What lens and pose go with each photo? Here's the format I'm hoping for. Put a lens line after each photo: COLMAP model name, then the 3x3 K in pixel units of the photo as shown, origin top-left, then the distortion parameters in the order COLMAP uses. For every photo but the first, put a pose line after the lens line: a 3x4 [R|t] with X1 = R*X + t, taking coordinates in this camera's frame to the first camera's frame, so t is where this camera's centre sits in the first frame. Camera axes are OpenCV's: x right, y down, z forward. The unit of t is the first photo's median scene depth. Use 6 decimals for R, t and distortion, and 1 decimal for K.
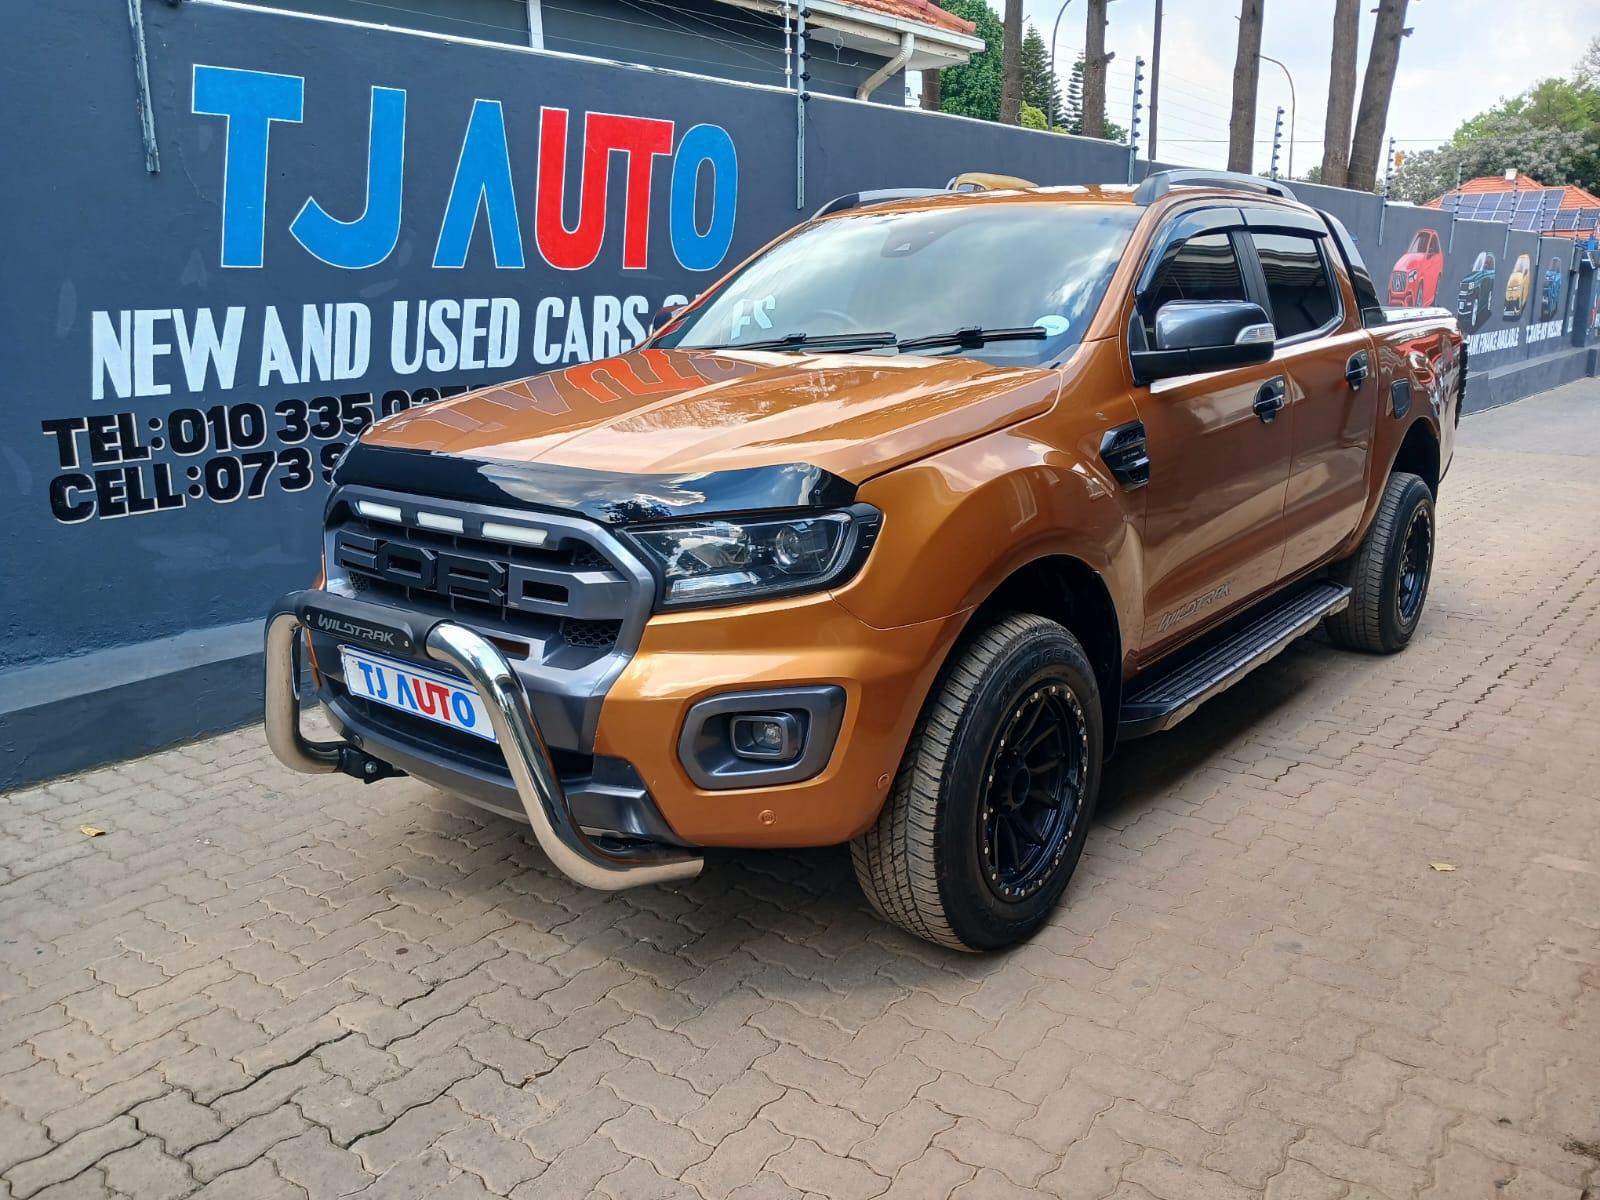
lens RADIAL K [[1184.3, 0, 828.6], [0, 1184.3, 599.8], [0, 0, 1]] dist [-0.013107, 0.011776]
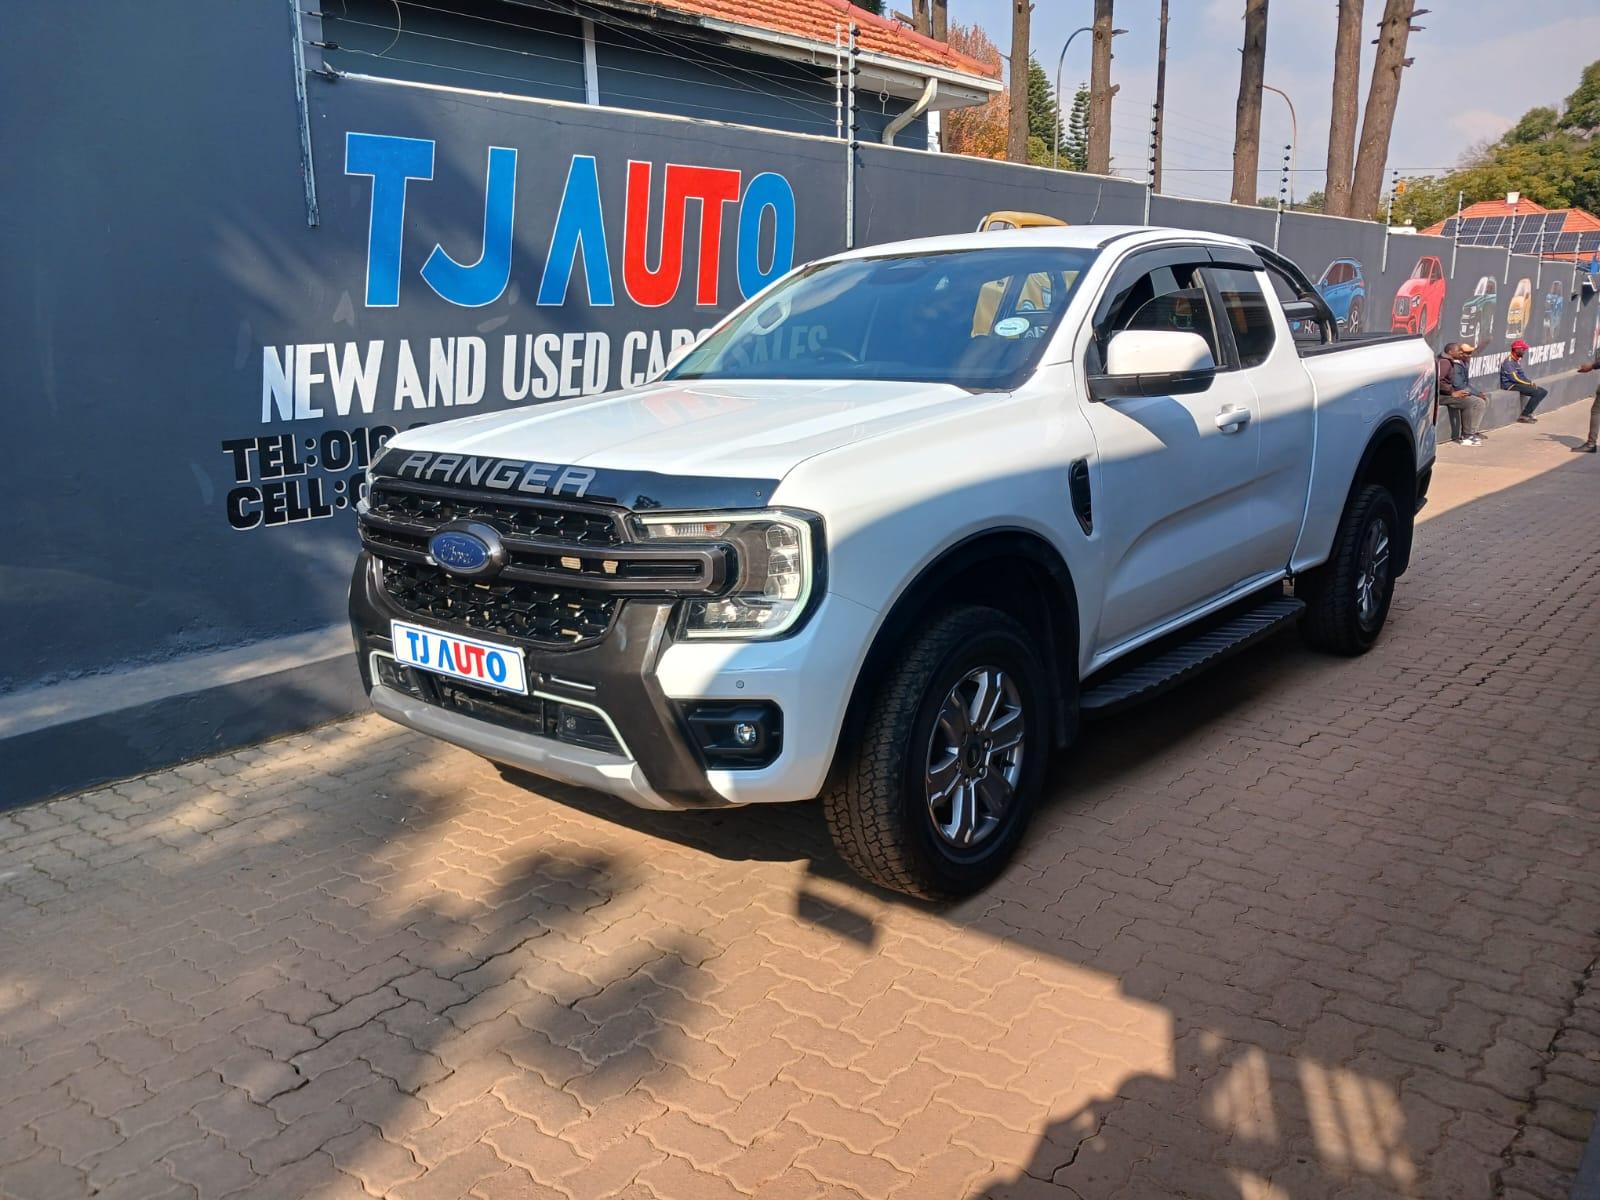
lens RADIAL K [[1184.3, 0, 812.6], [0, 1184.3, 607.5], [0, 0, 1]] dist [-0.013107, 0.011776]
pose [[0.999861, -0.004930, -0.015953, -0.052815], [0.004668, 0.999854, -0.016422, 0.024957], [0.016032, 0.016345, 0.999738, -0.108690]]
